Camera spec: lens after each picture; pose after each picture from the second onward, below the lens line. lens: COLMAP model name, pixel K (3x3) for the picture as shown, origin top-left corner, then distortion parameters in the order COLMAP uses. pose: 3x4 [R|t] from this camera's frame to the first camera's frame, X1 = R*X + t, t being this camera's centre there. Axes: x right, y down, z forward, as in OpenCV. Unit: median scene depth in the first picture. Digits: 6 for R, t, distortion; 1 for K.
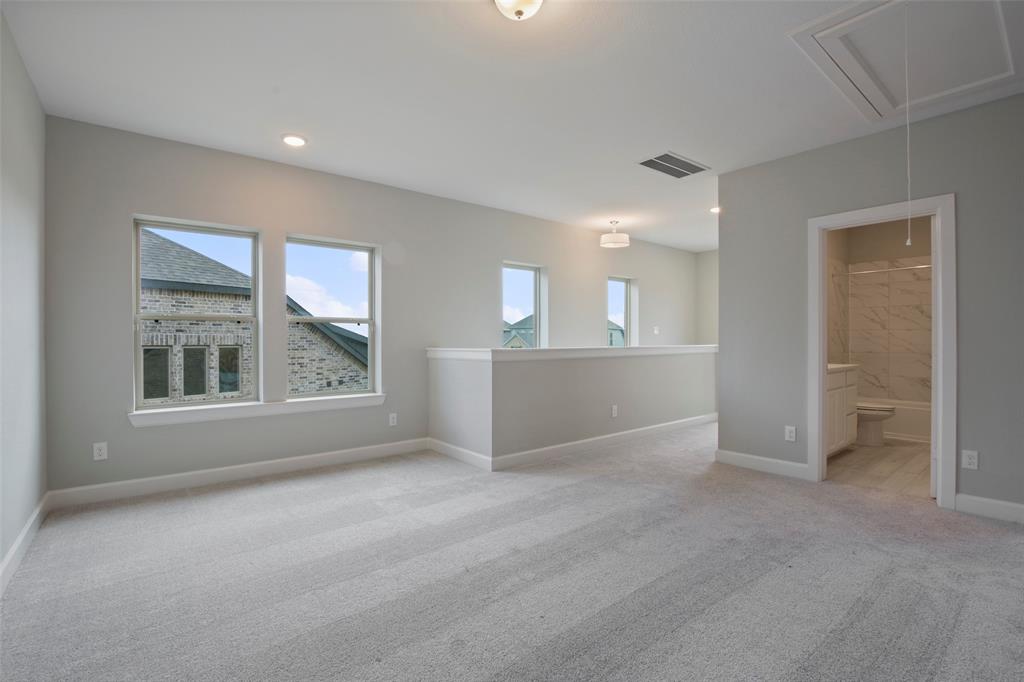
lens RADIAL K [[466.4, 0, 510.2], [0, 466.4, 341.2], [0, 0, 1]] dist [-0.029374, -0.000012]
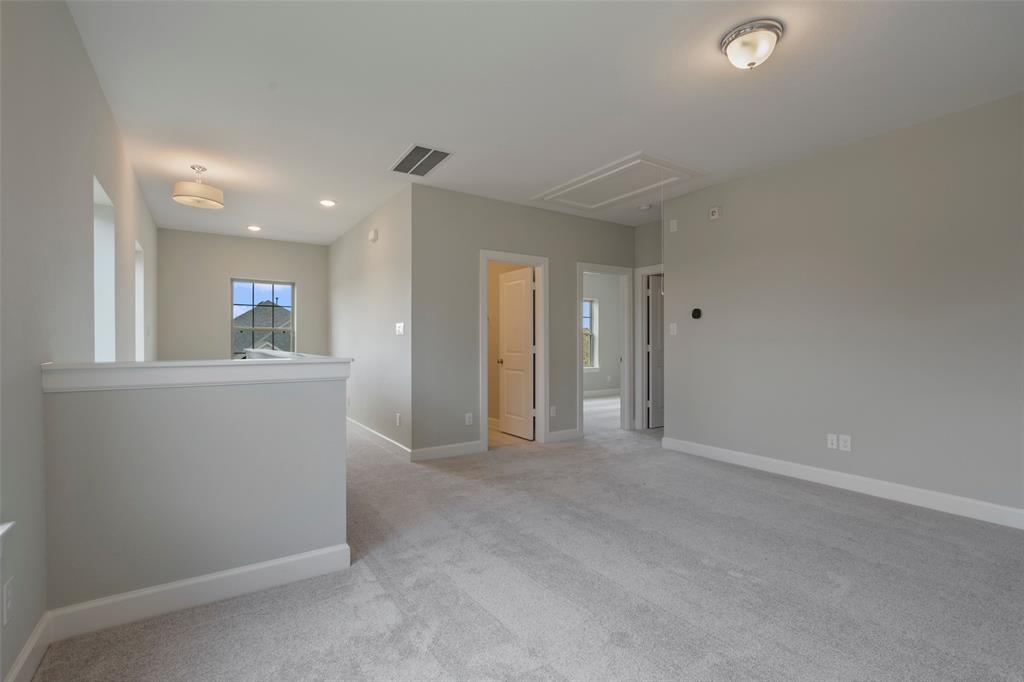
lens RADIAL K [[466.4, 0, 513.1], [0, 466.4, 340.6], [0, 0, 1]] dist [-0.029374, -0.000012]
pose [[0.097645, 0.005156, 0.995208, -0.645646], [0.002531, 0.999982, -0.005429, -0.002314], [-0.995218, 0.003049, 0.097630, 0.790352]]
